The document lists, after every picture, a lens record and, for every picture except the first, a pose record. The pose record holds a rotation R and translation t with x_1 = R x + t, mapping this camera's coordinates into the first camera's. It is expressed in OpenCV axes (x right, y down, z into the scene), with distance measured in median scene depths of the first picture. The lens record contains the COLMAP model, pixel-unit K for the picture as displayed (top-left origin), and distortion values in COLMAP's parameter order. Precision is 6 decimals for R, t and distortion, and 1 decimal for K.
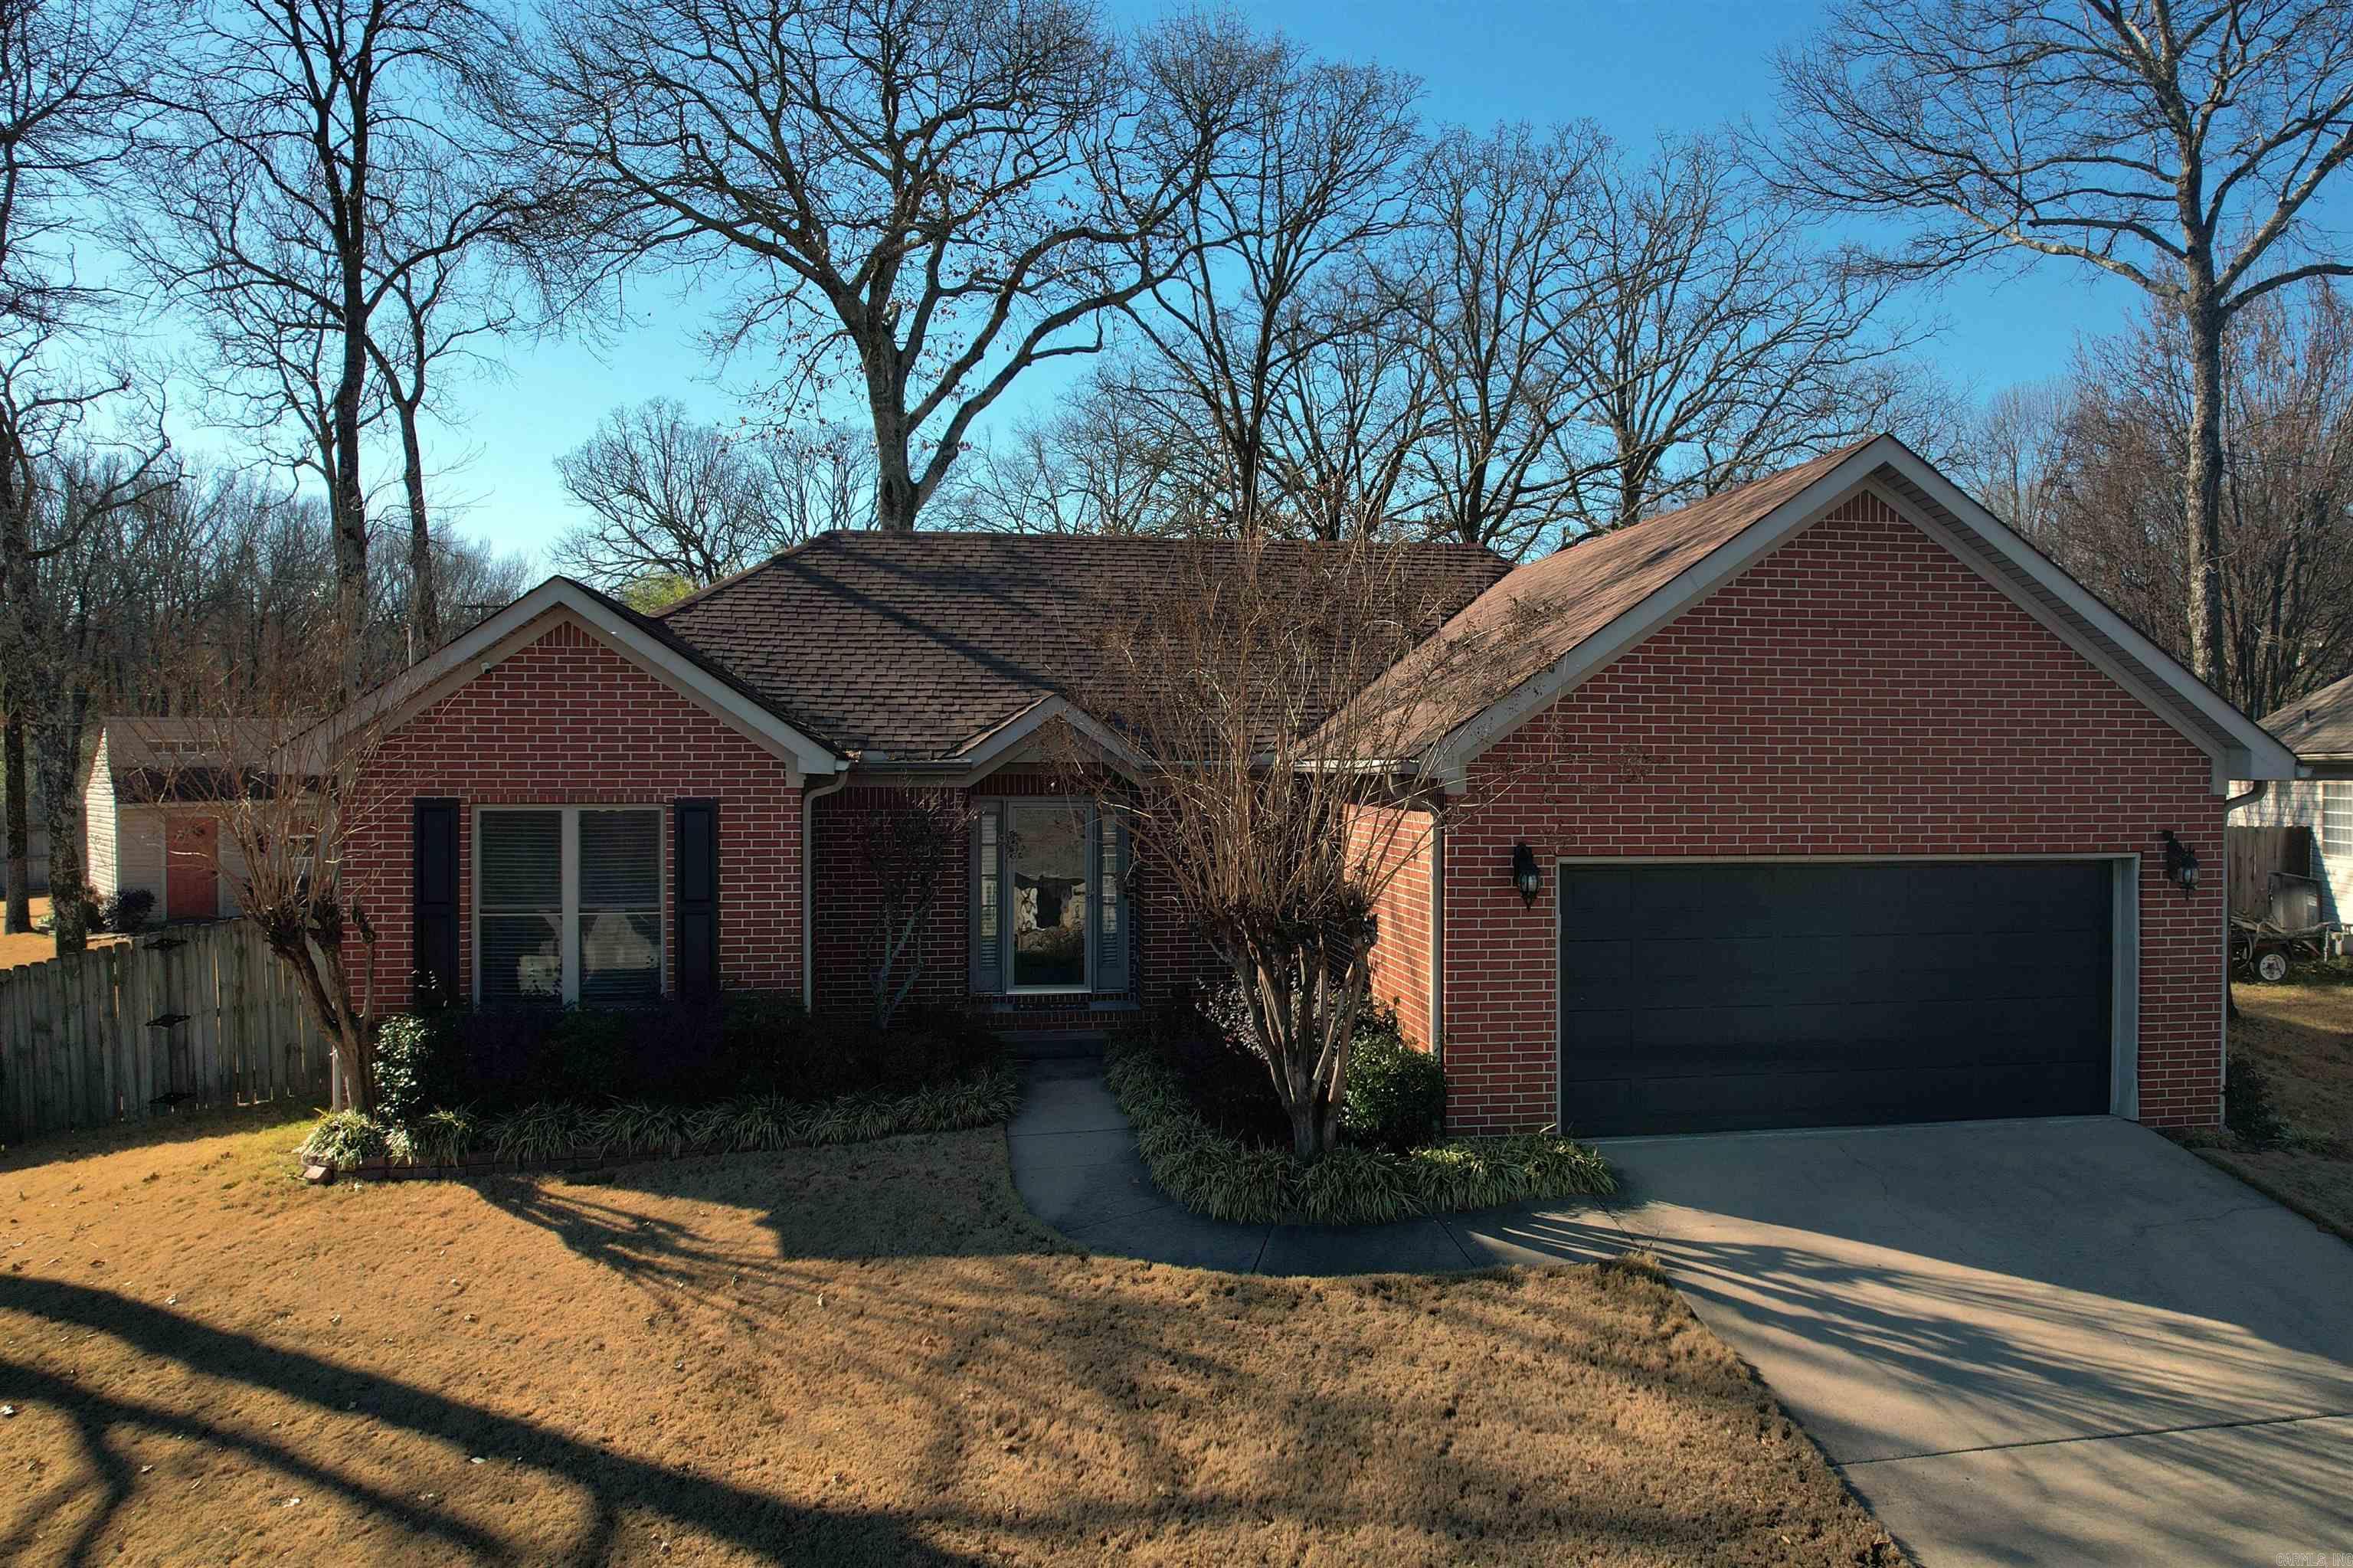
lens RADIAL K [[1582.5, 0, 1179.0], [0, 1582.5, 834.9], [0, 0, 1]] dist [-0.034649, 0.000017]
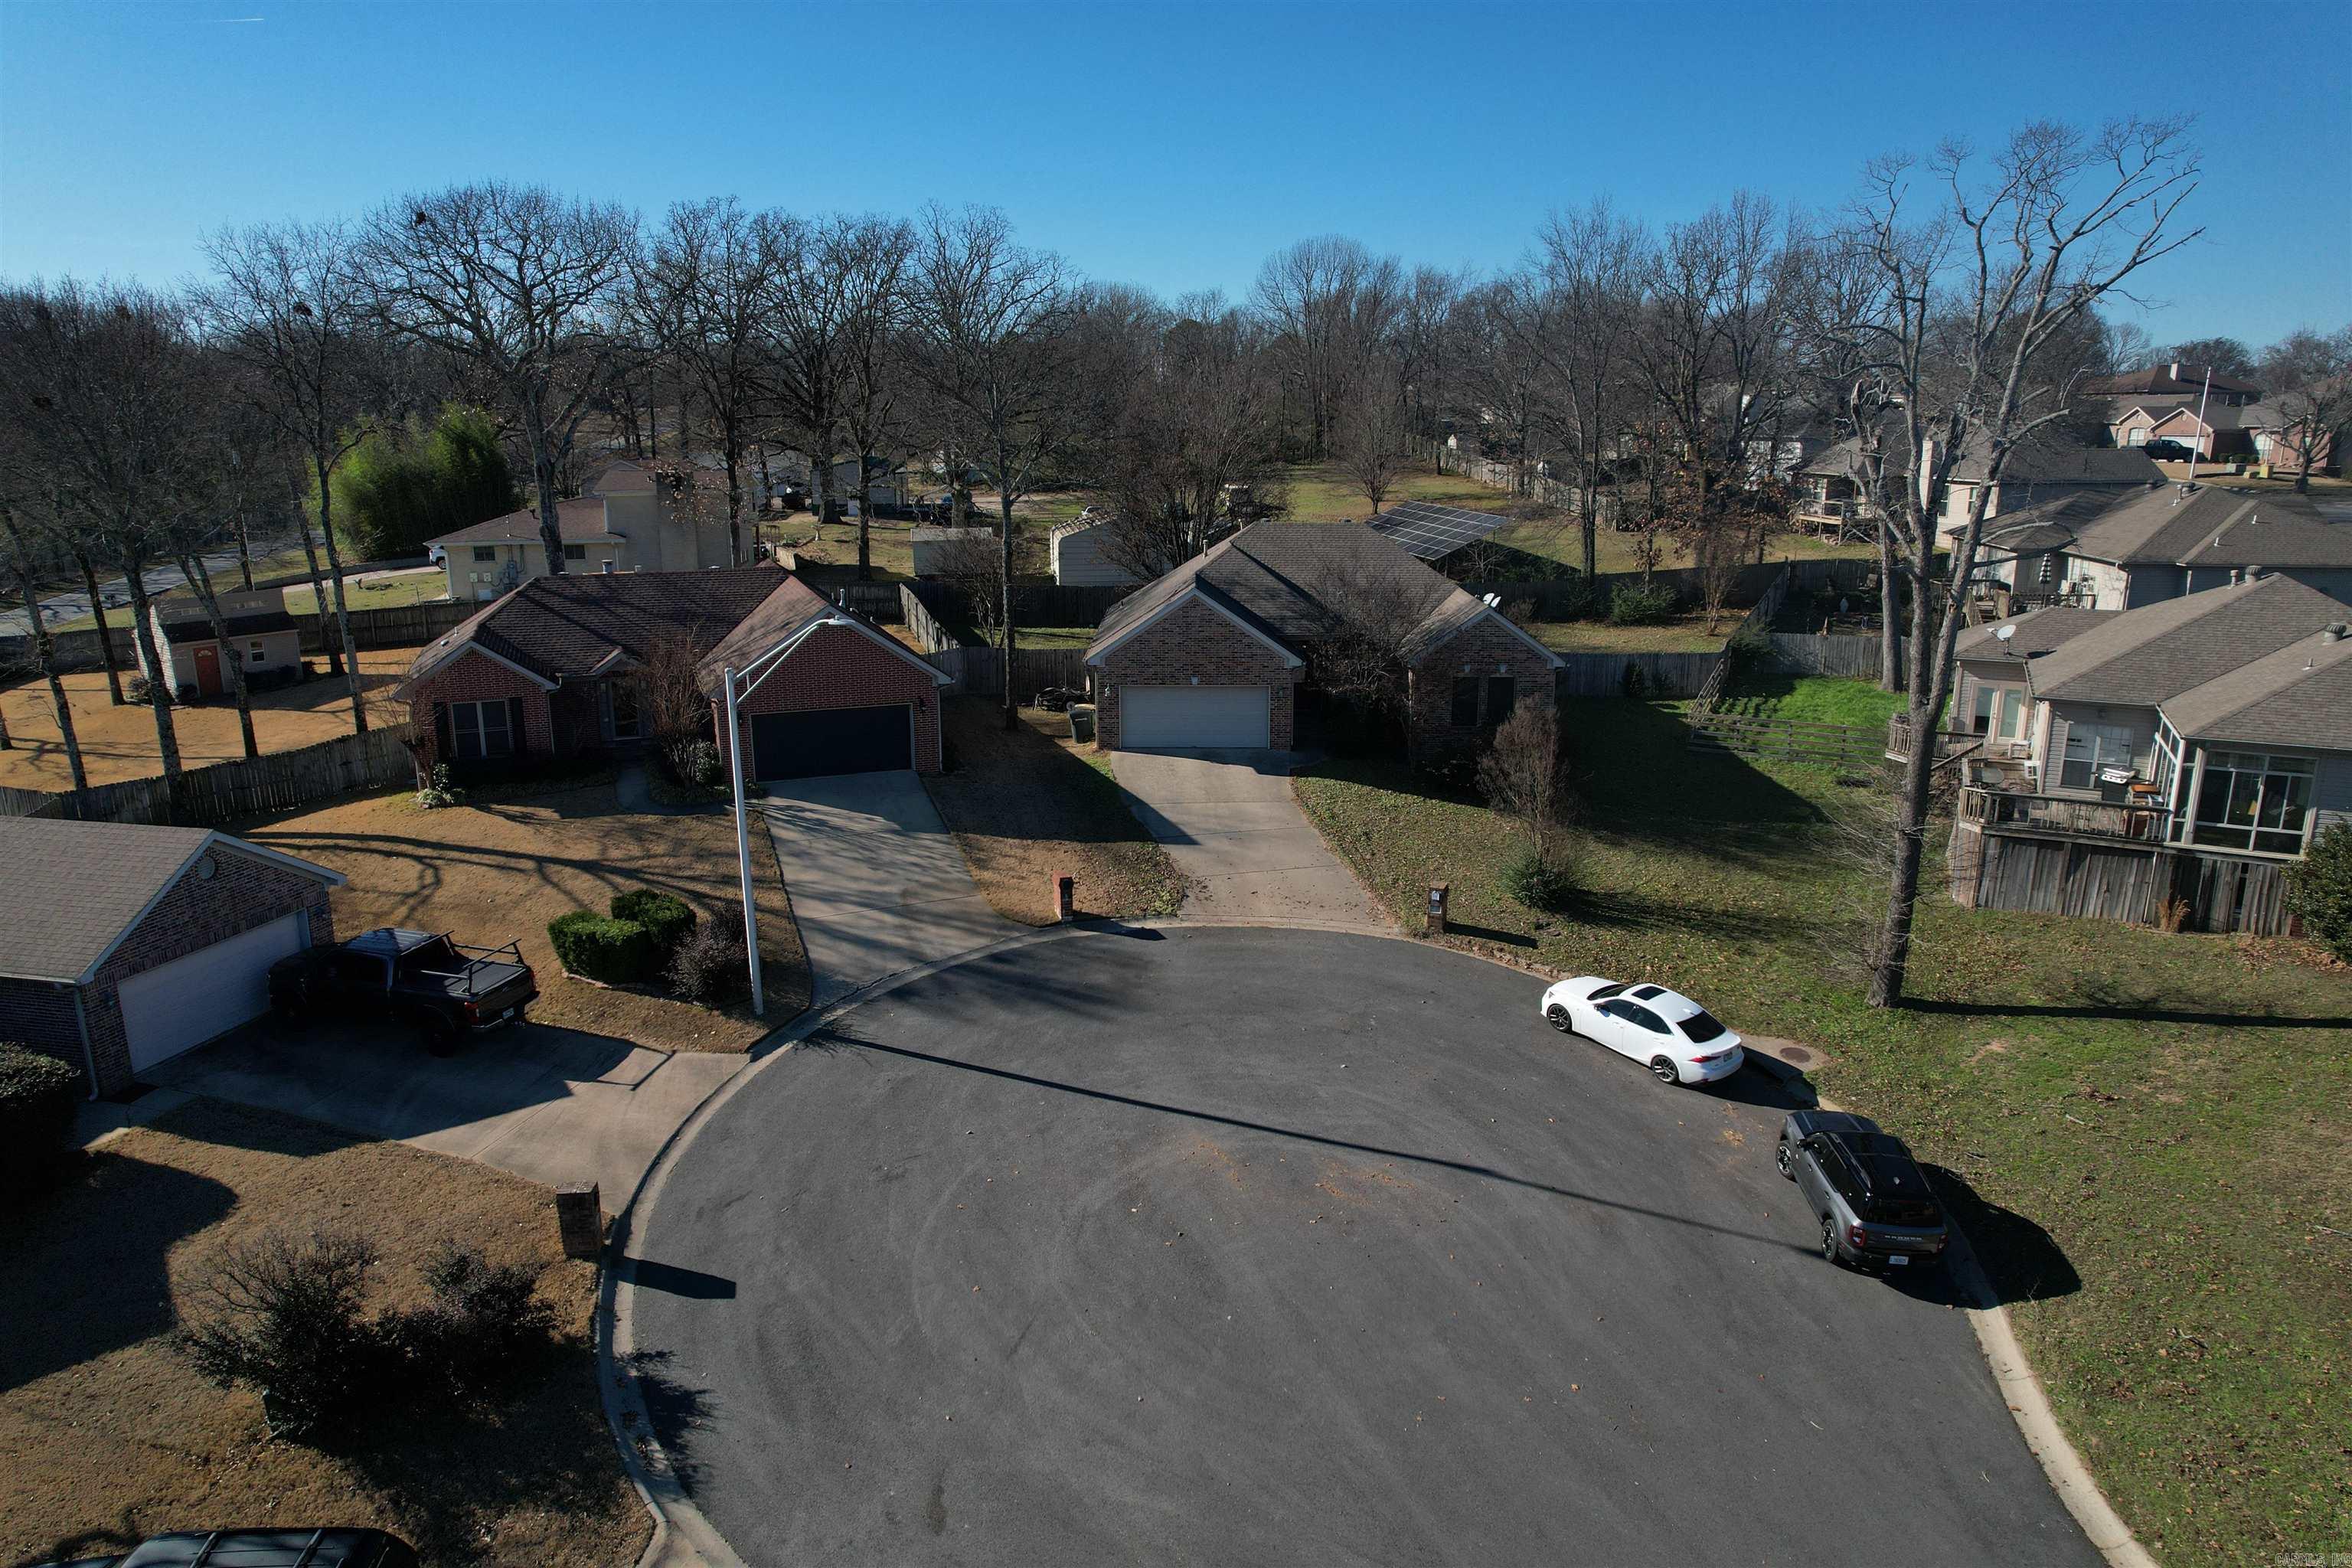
lens RADIAL K [[1581.8, 0, 1178.5], [0, 1581.8, 834.9], [0, 0, 1]] dist [-0.034649, 0.000017]
pose [[0.976437, -0.053051, 0.209179, 0.493294], [-0.002946, 0.965945, 0.258732, -0.805587], [-0.215781, -0.253252, 0.943028, -3.421838]]
